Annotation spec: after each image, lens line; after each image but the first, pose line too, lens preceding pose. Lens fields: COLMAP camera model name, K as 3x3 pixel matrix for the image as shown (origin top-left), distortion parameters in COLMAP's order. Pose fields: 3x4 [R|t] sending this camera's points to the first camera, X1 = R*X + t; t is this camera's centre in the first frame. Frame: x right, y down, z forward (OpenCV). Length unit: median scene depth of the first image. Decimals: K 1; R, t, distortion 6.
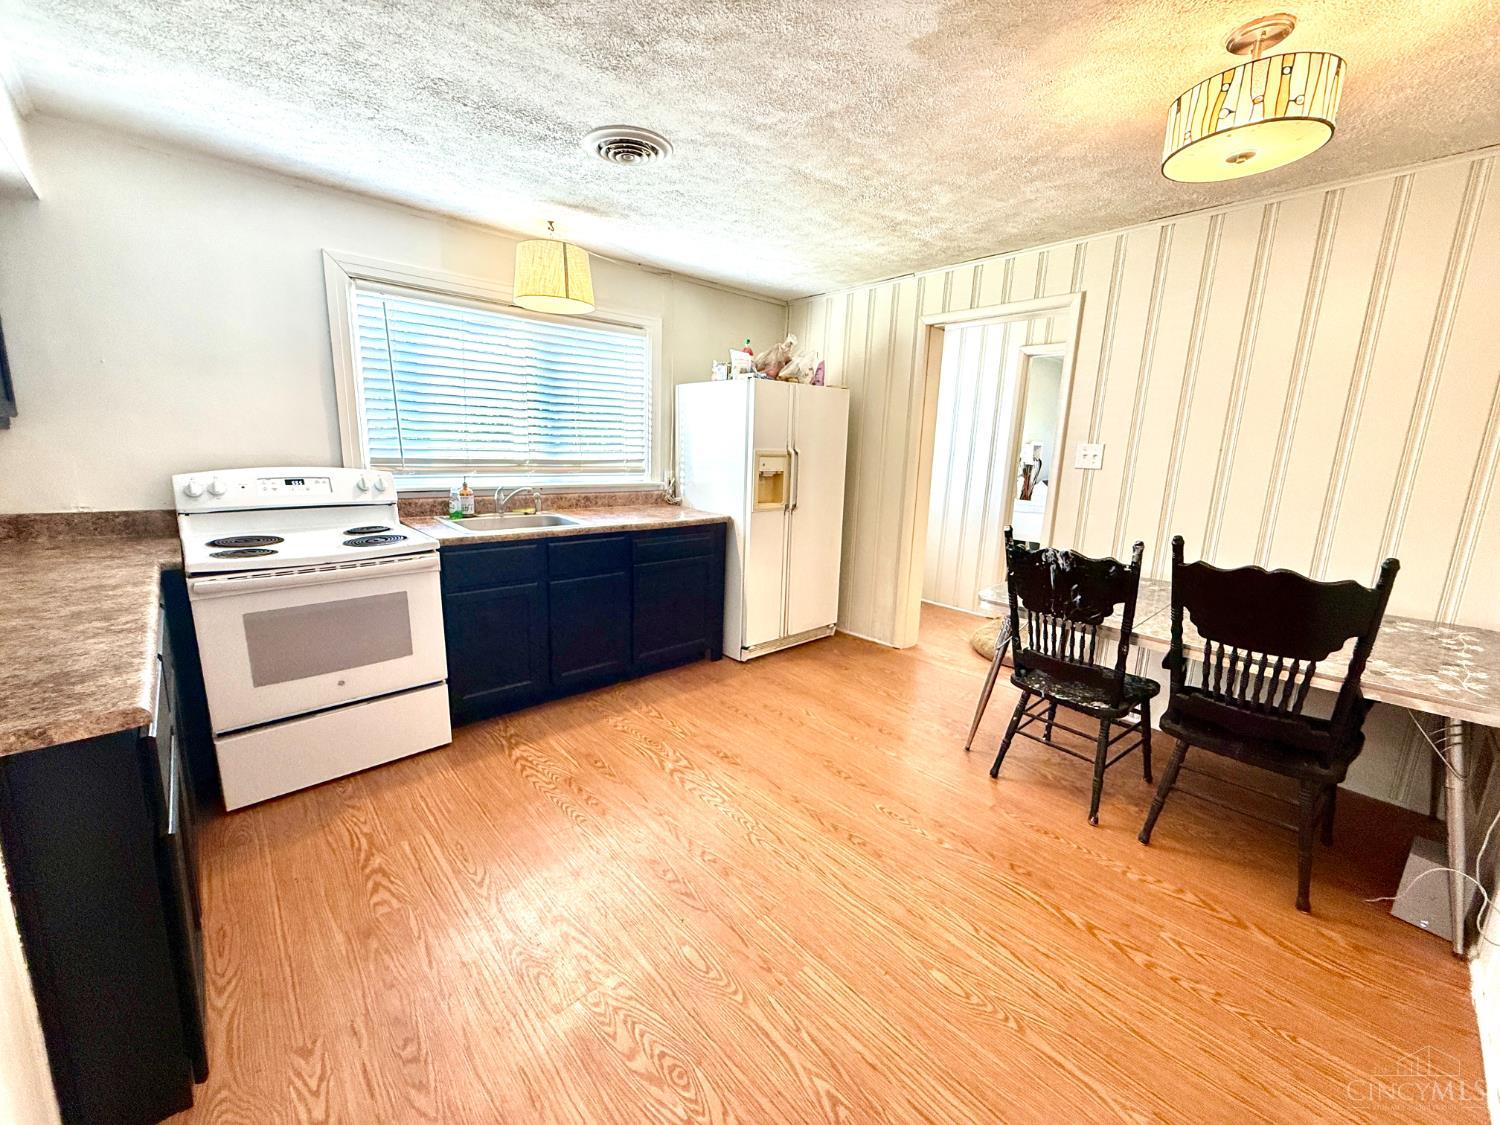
lens RADIAL K [[597.9, 0, 748.3], [0, 597.9, 562.1], [0, 0, 1]] dist [0.000746, 0.000350]
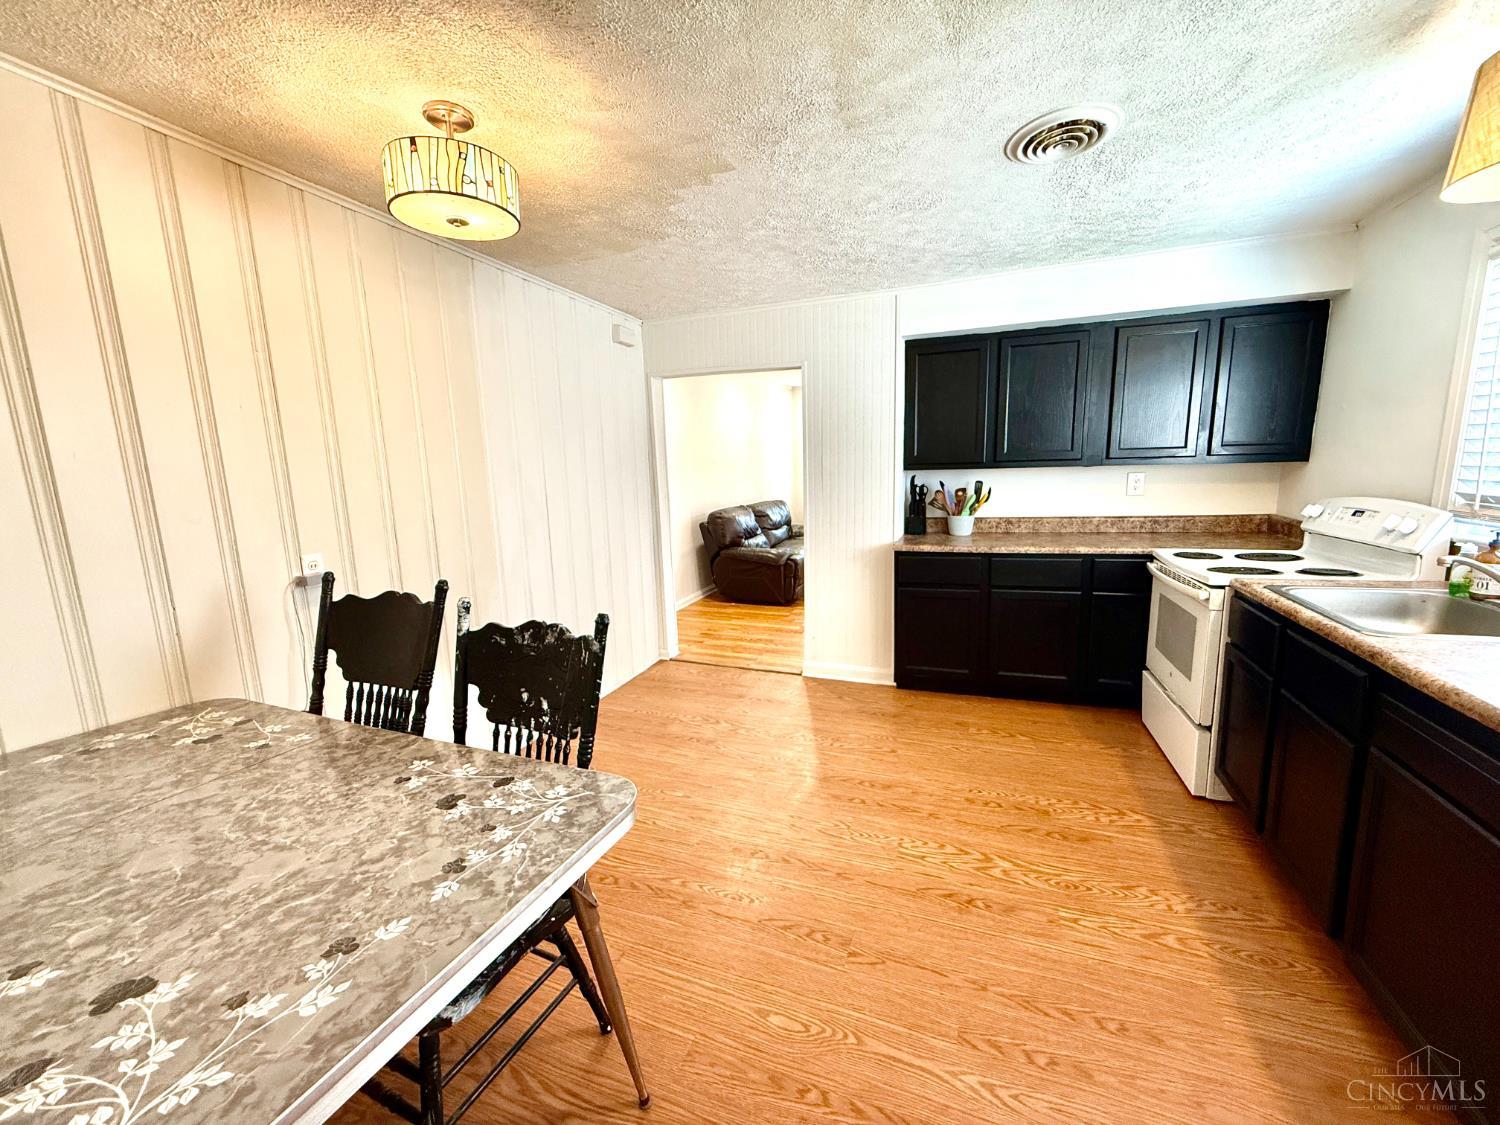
lens RADIAL K [[597.9, 0, 748.3], [0, 597.9, 562.1], [0, 0, 1]] dist [0.000746, 0.000350]
pose [[-0.897215, 0.068628, -0.436229, 0.473163], [-0.085493, 0.942166, 0.324060, -0.264860], [0.433240, 0.328045, -0.839458, 1.301515]]
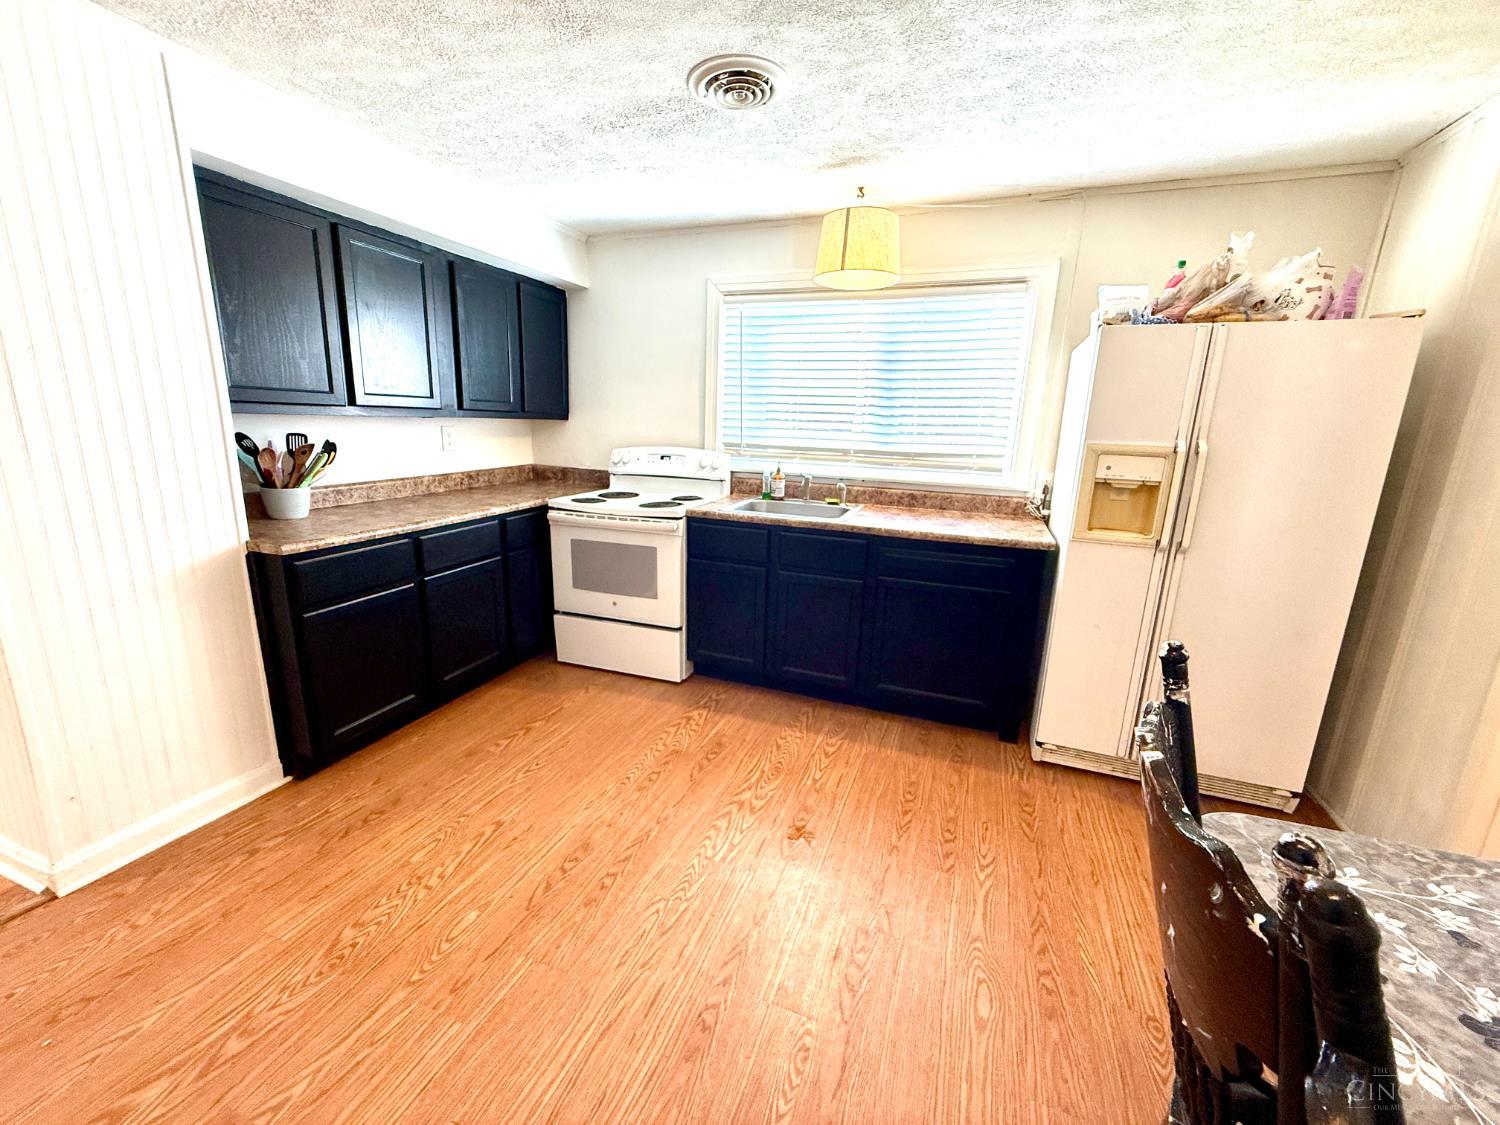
lens RADIAL K [[597.9, 0, 748.3], [0, 597.9, 562.1], [0, 0, 1]] dist [0.000746, 0.000350]
pose [[0.445556, 0.188895, -0.875099, 0.527717], [-0.192878, 0.974786, 0.112209, -0.084690], [0.874230, 0.118792, 0.470755, 0.512306]]
